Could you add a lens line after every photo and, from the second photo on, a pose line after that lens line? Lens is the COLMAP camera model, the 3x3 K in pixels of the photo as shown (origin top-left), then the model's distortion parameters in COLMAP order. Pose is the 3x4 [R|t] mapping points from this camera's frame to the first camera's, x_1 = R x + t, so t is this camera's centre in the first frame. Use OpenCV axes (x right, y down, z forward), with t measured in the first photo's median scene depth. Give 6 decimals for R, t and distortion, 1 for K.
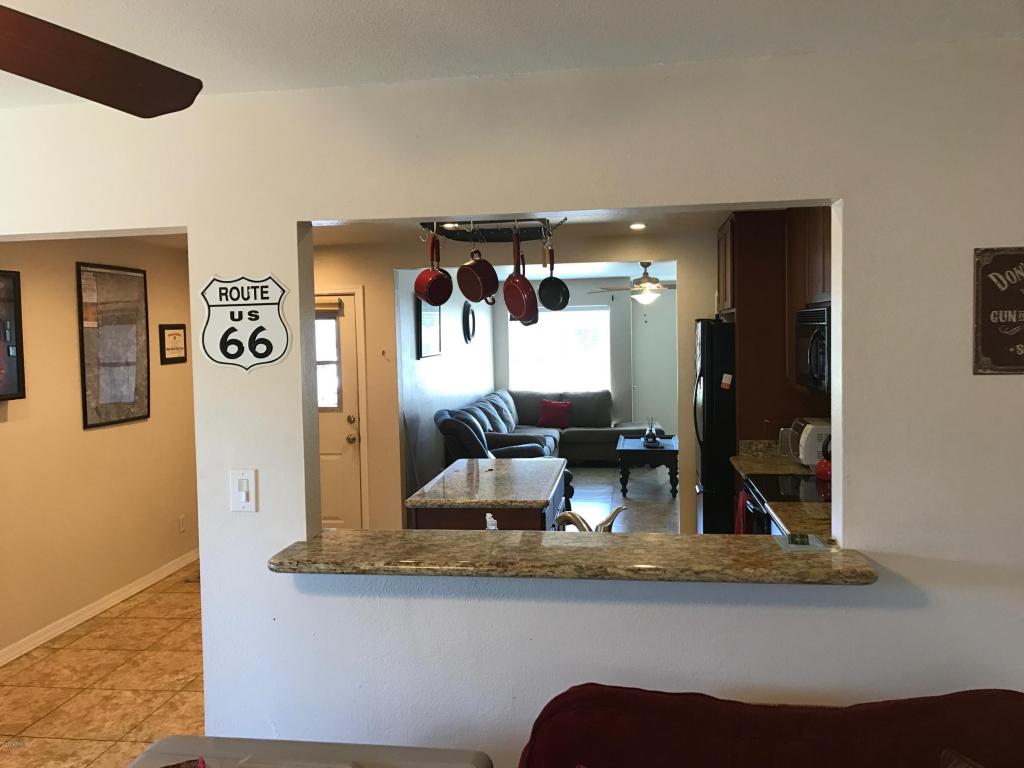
lens RADIAL K [[847.2, 0, 511.6], [0, 847.2, 384.0], [0, 0, 1]] dist [0.037038, -0.035416]
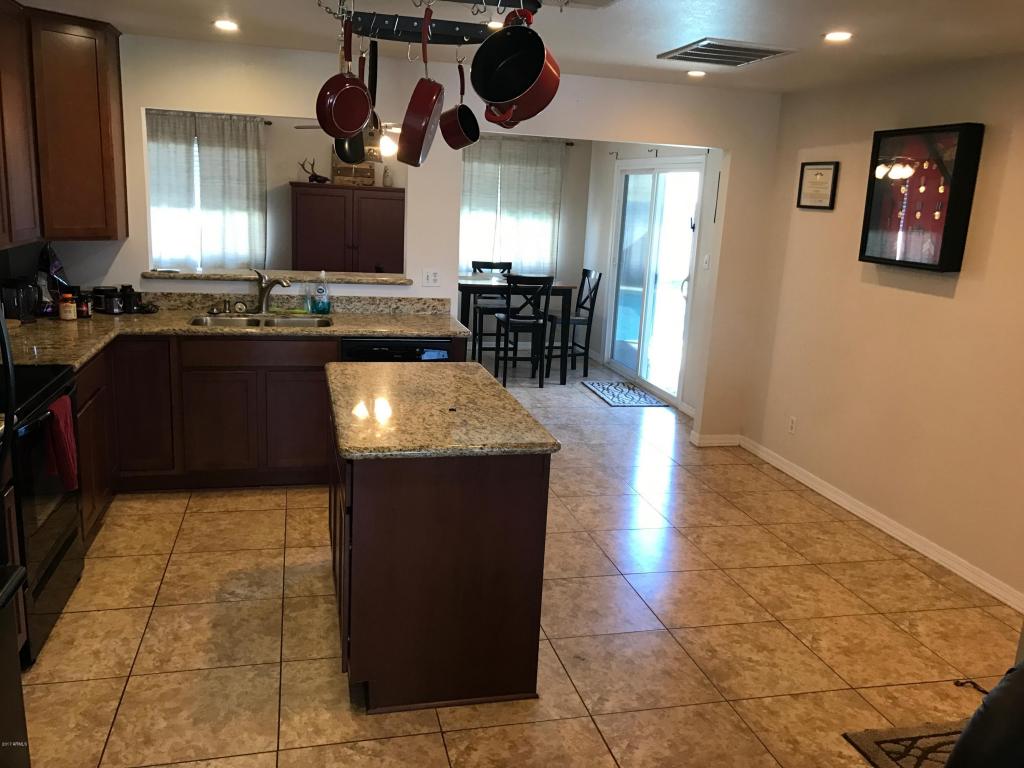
lens RADIAL K [[847.2, 0, 513.5], [0, 847.2, 388.3], [0, 0, 1]] dist [0.037038, -0.035416]
pose [[-0.931463, 0.054370, -0.359750, 0.157948], [-0.053332, 0.957688, 0.282824, -0.089844], [0.359905, 0.282626, -0.889152, 1.608989]]
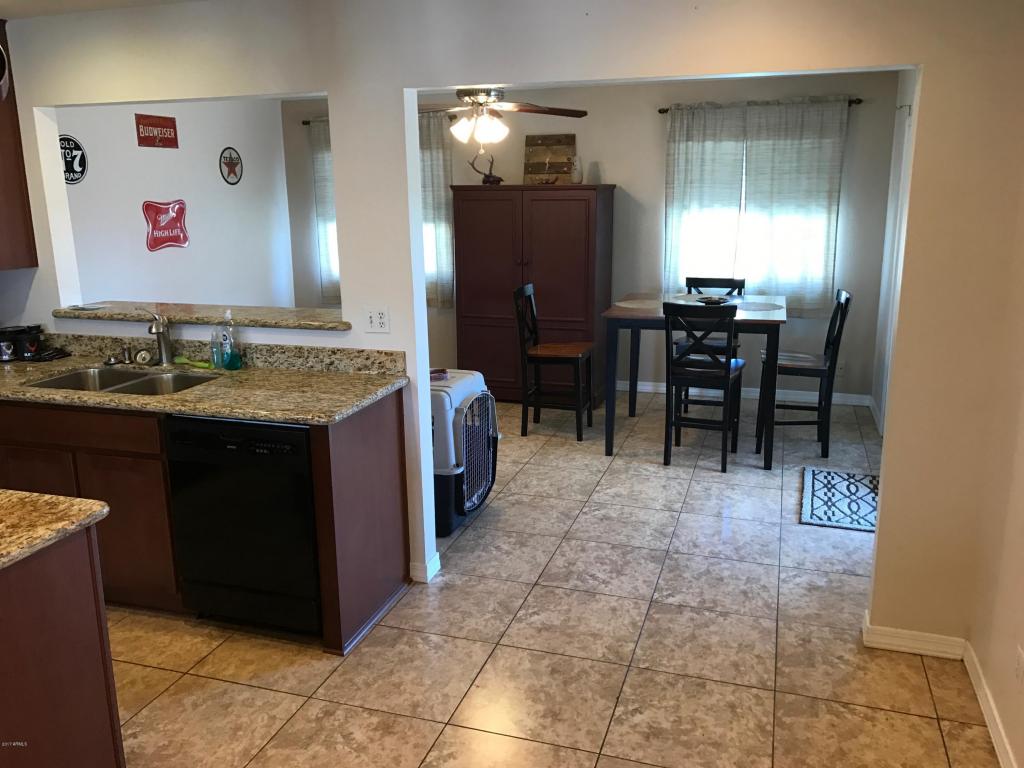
lens RADIAL K [[847.2, 0, 511.3], [0, 847.2, 374.5], [0, 0, 1]] dist [0.037038, -0.035416]
pose [[-0.984801, -0.007050, 0.173543, -0.375500], [0.040786, 0.961849, 0.270525, -0.056323], [-0.168829, 0.273492, -0.946942, 1.234078]]
